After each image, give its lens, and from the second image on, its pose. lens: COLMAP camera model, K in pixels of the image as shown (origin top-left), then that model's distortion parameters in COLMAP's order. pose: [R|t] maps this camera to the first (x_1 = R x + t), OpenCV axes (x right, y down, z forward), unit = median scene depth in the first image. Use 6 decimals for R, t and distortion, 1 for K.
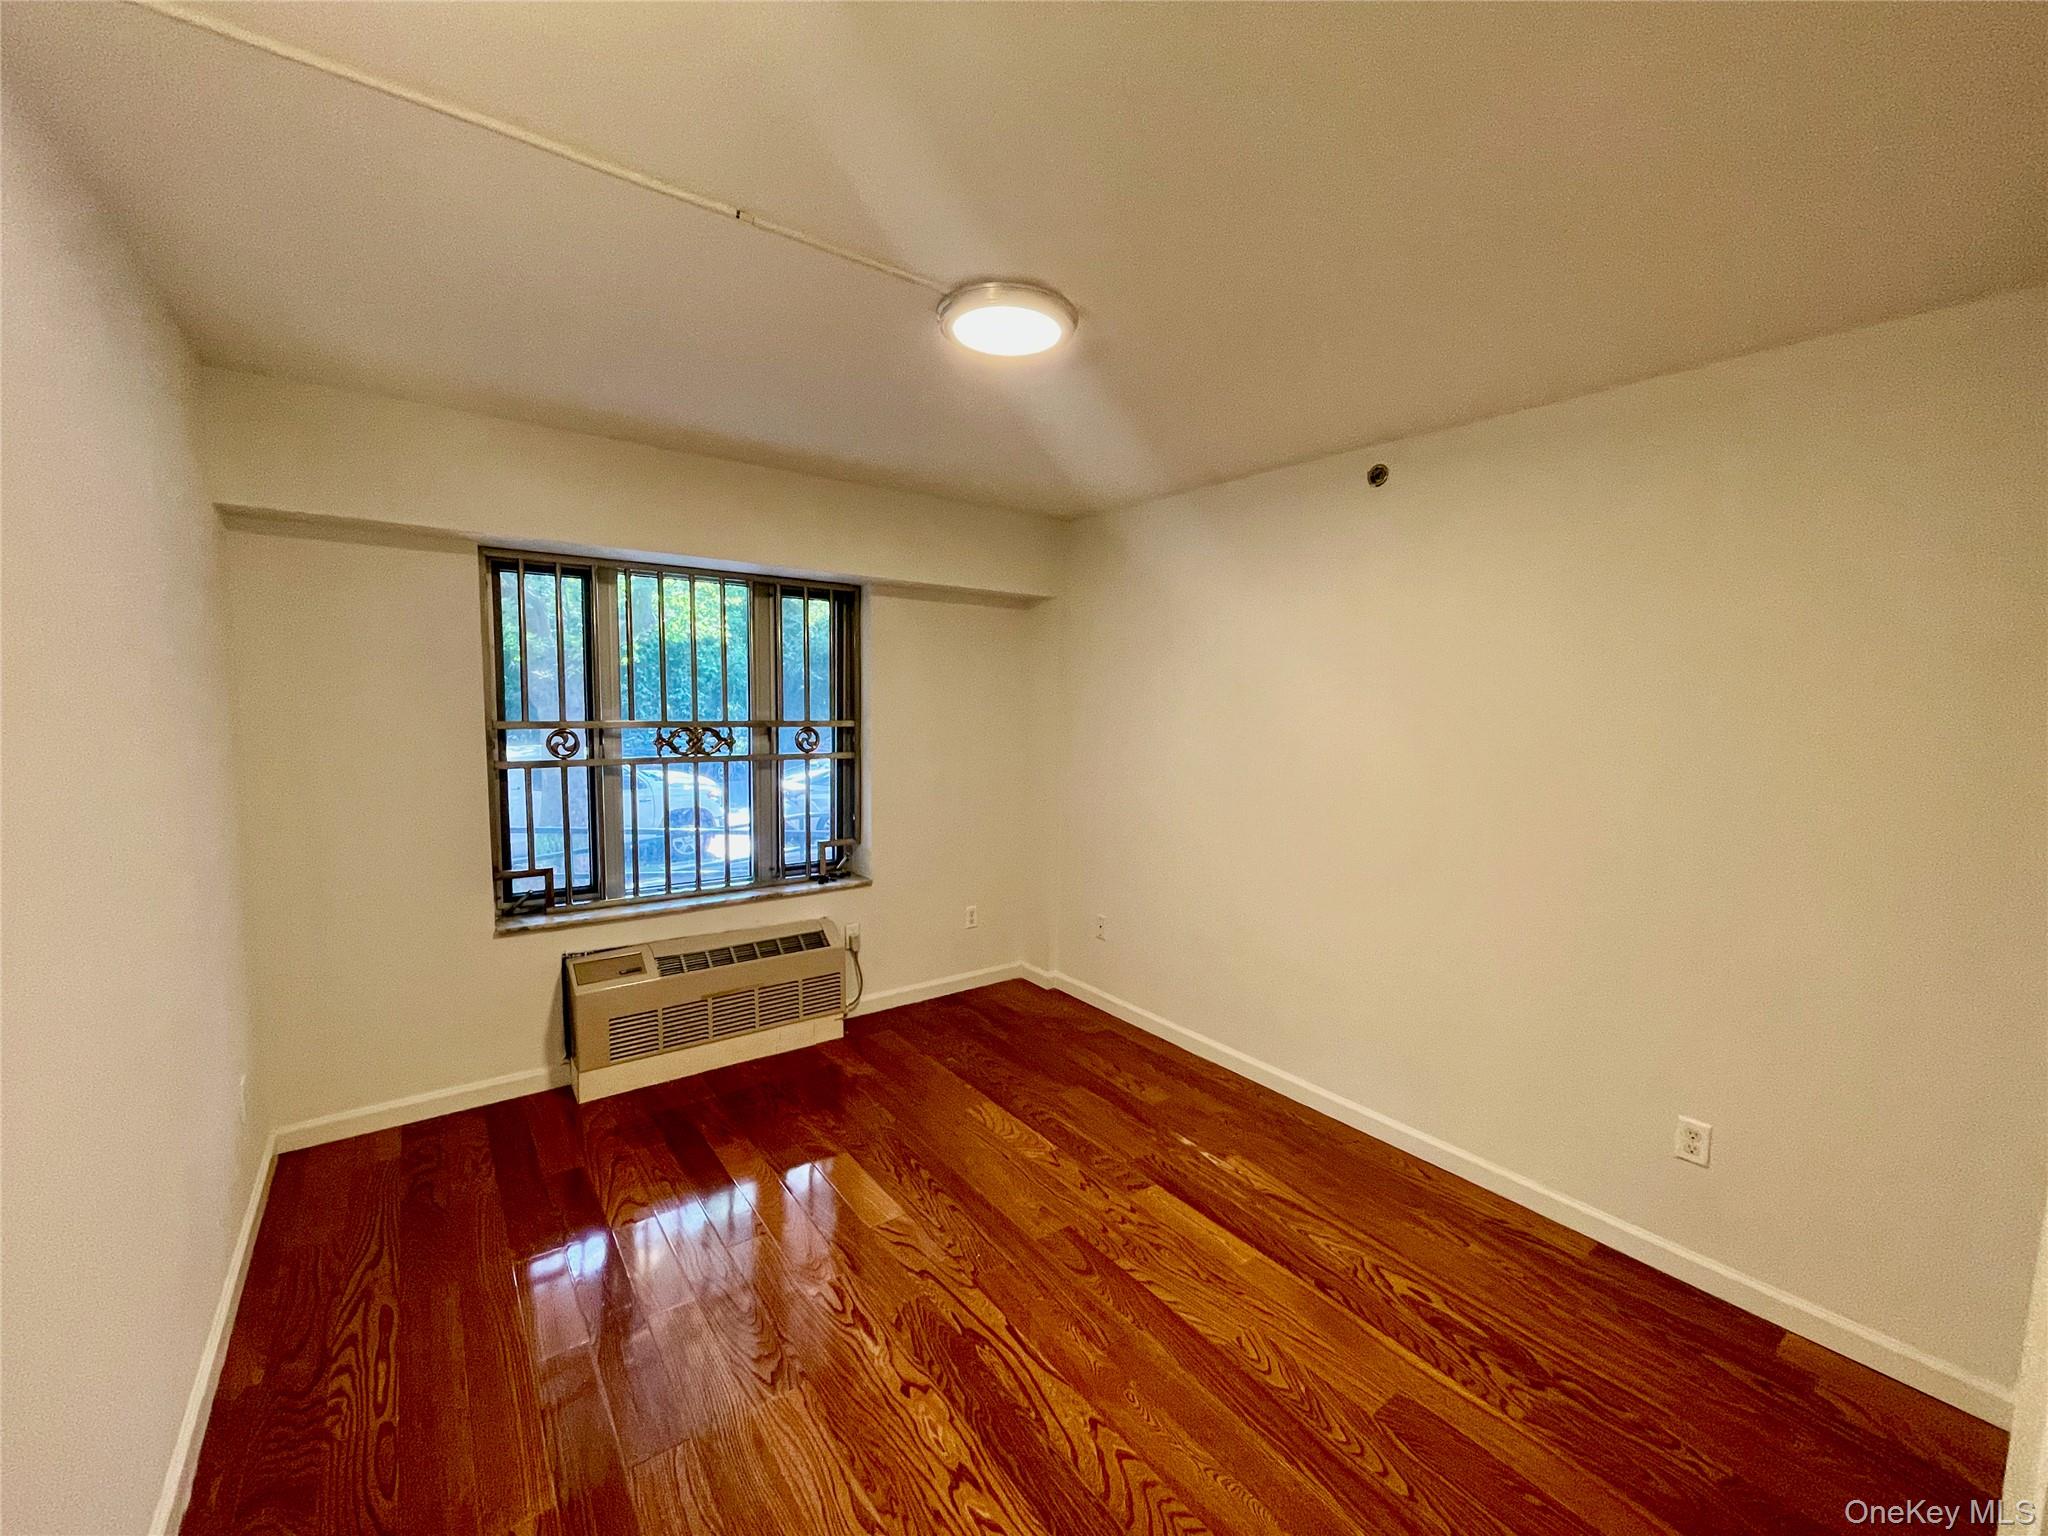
lens RADIAL K [[821.3, 0, 1012.0], [0, 821.3, 775.0], [0, 0, 1]] dist [0.000199, 0.000173]
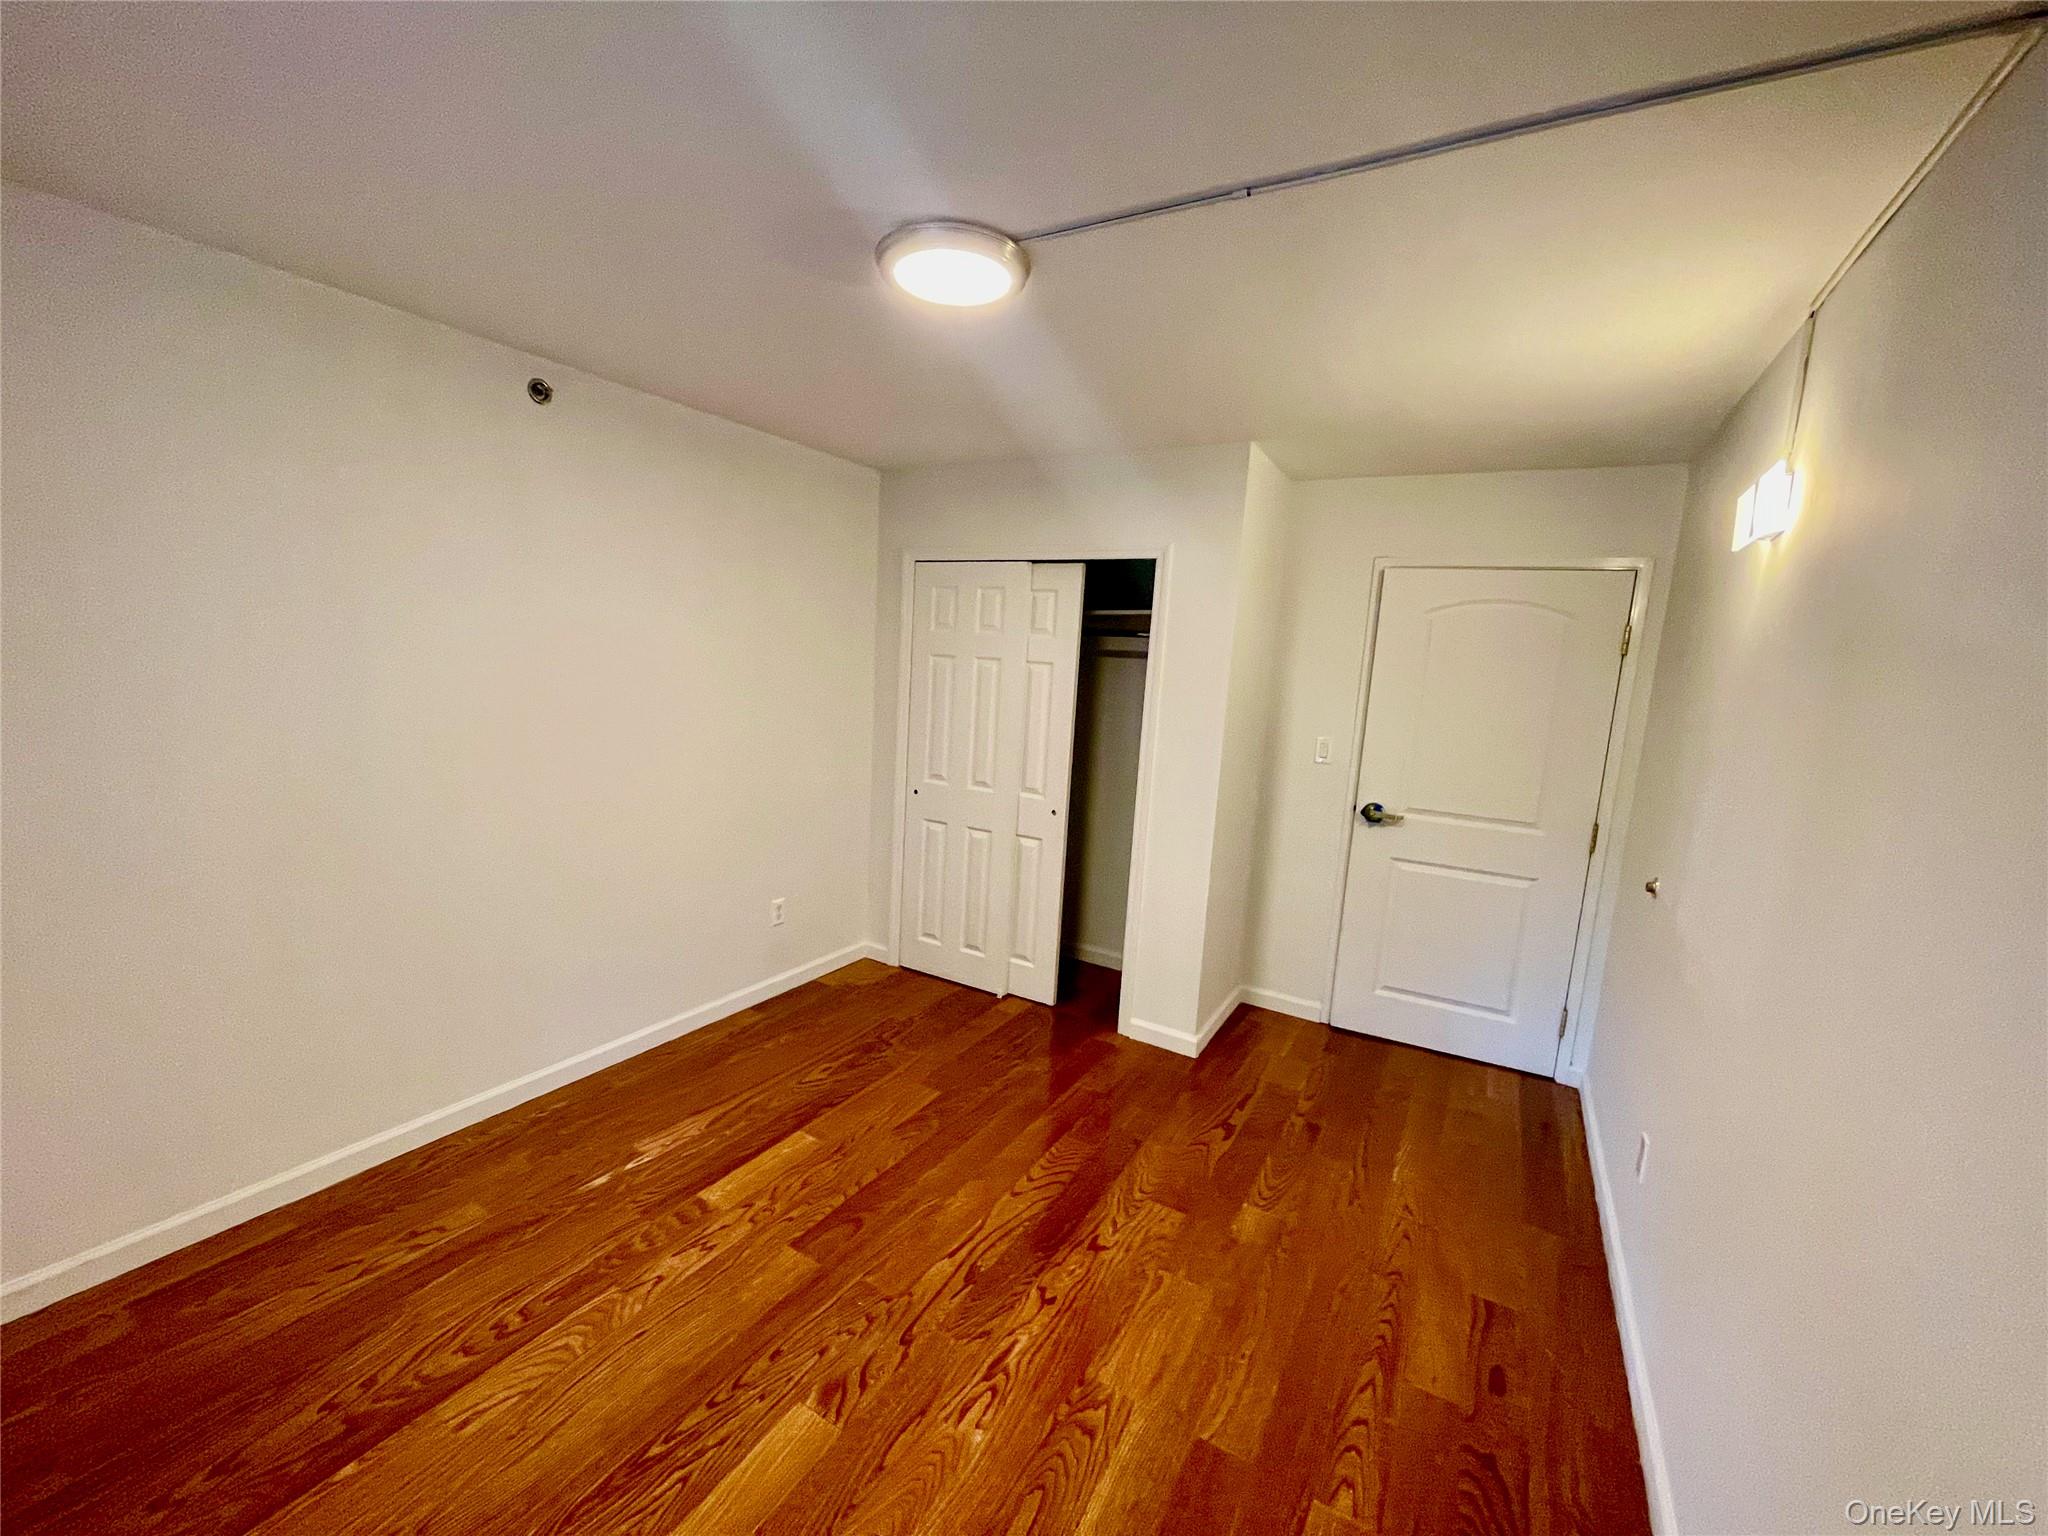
lens RADIAL K [[821.3, 0, 1012.0], [0, 821.3, 775.0], [0, 0, 1]] dist [0.000199, 0.000173]
pose [[-0.375068, -0.177530, 0.909839, -0.864393], [0.025528, 0.979140, 0.201576, -0.160779], [-0.926646, 0.098831, -0.362712, 1.189259]]
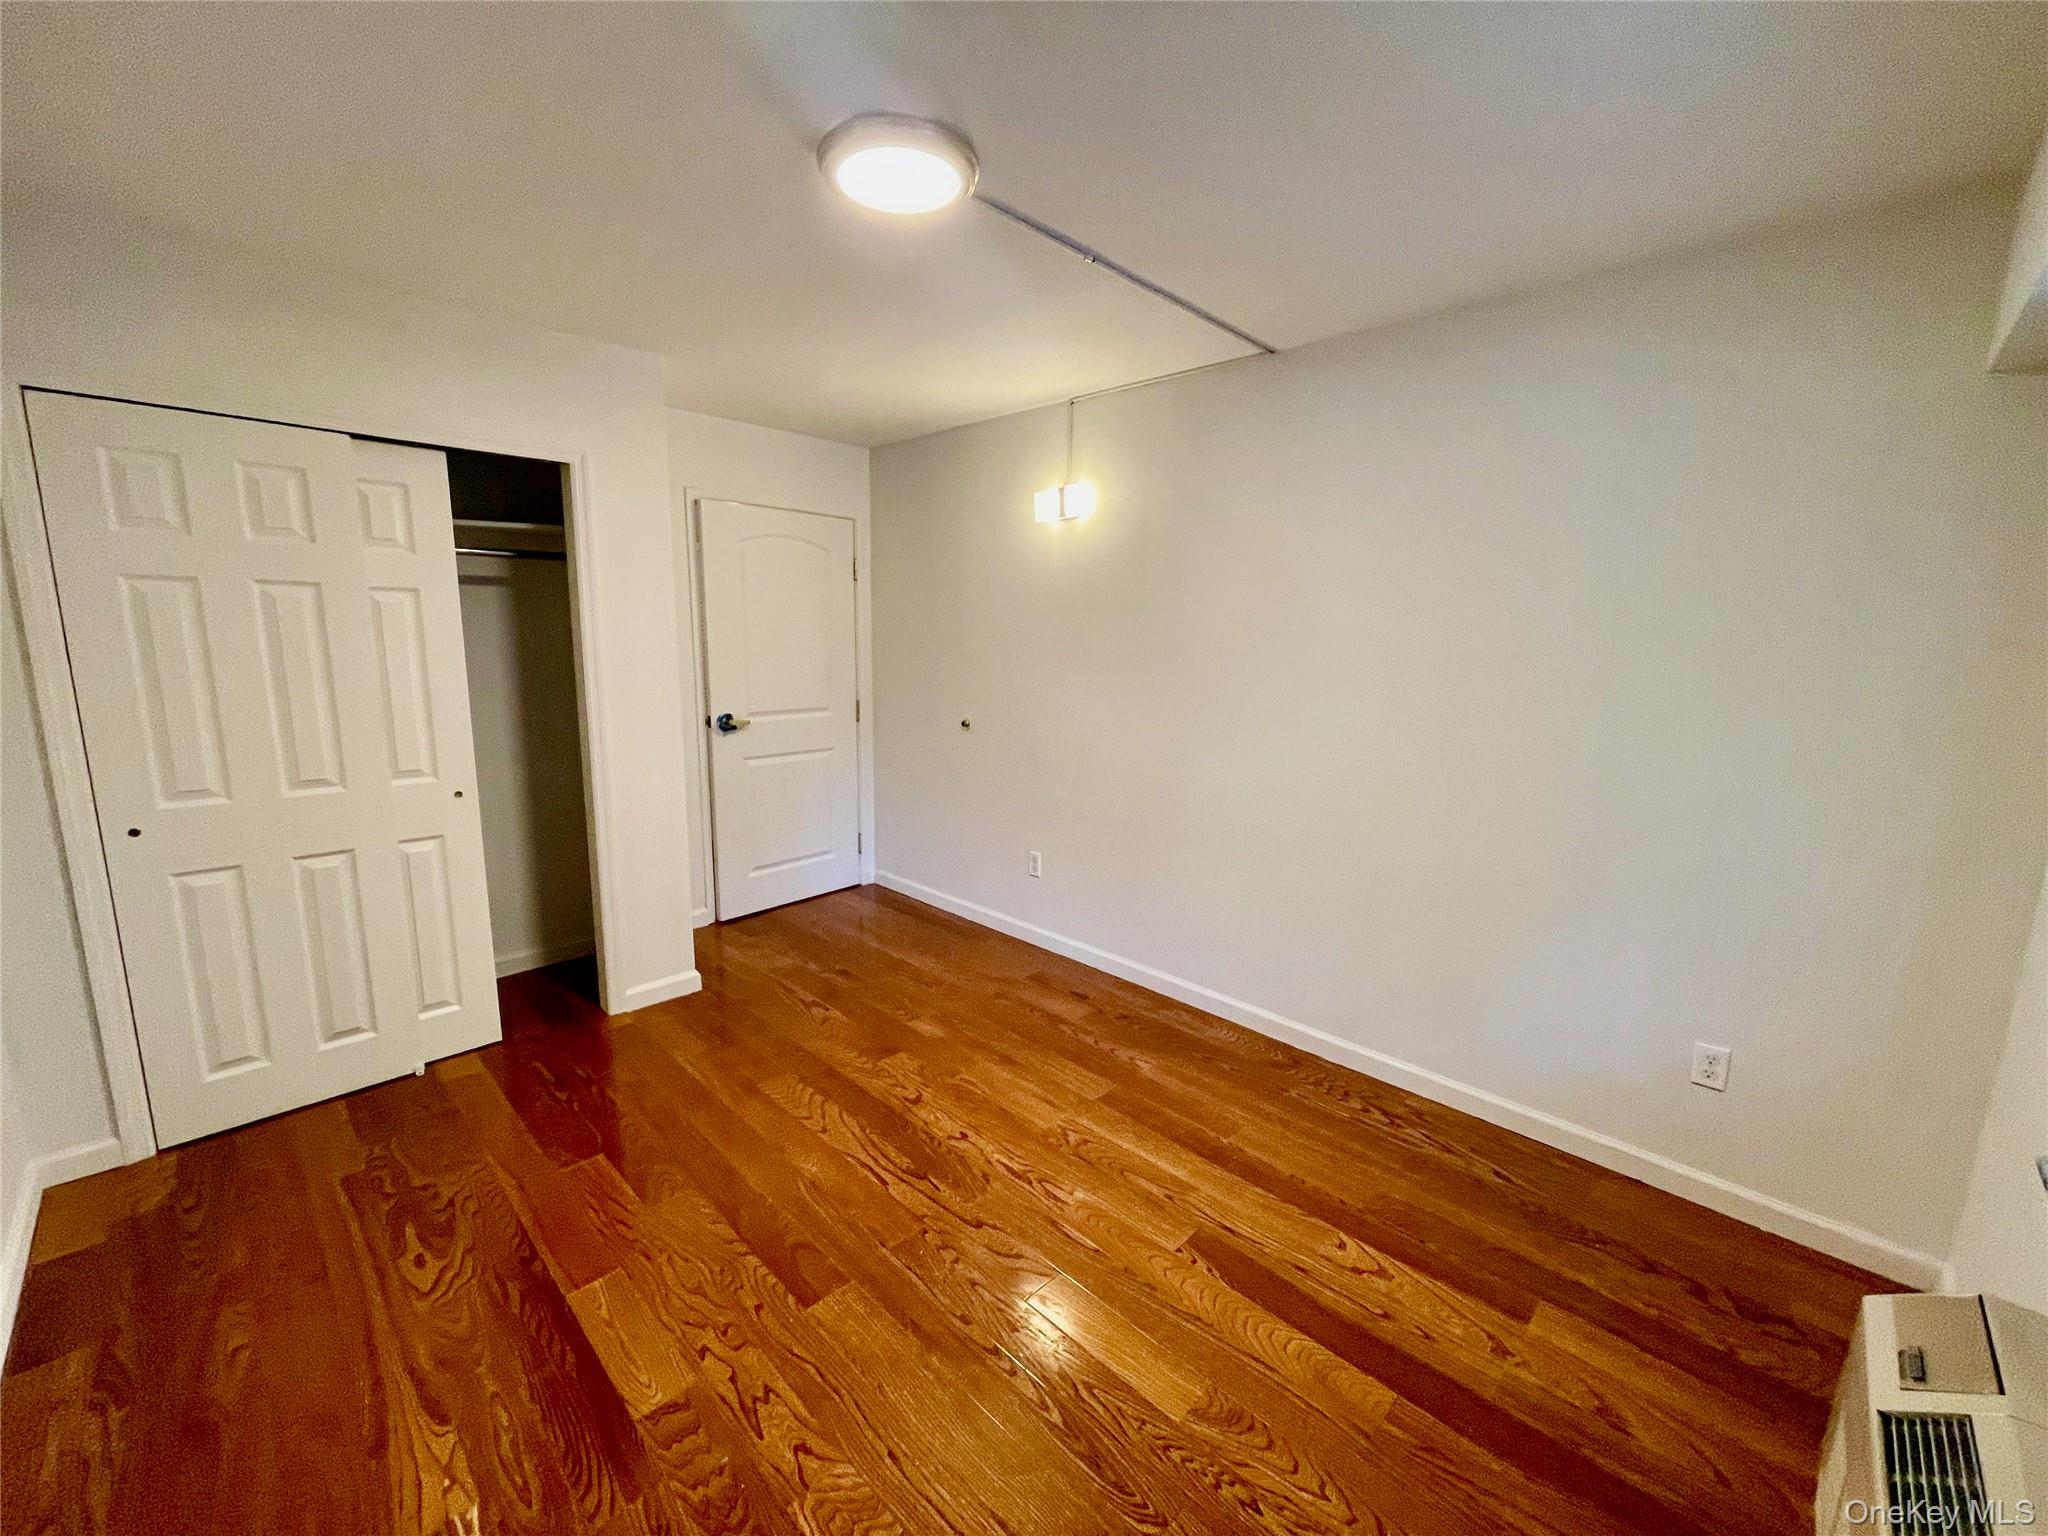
lens RADIAL K [[833.2, 0, 1001.8], [0, 833.2, 777.5], [0, 0, 1]] dist [-0.001064, -0.000080]
pose [[-0.989873, -0.014212, -0.141242, 0.007352], [-0.052032, 0.962054, 0.267853, -0.149828], [0.132076, 0.272490, -0.953051, 1.832410]]
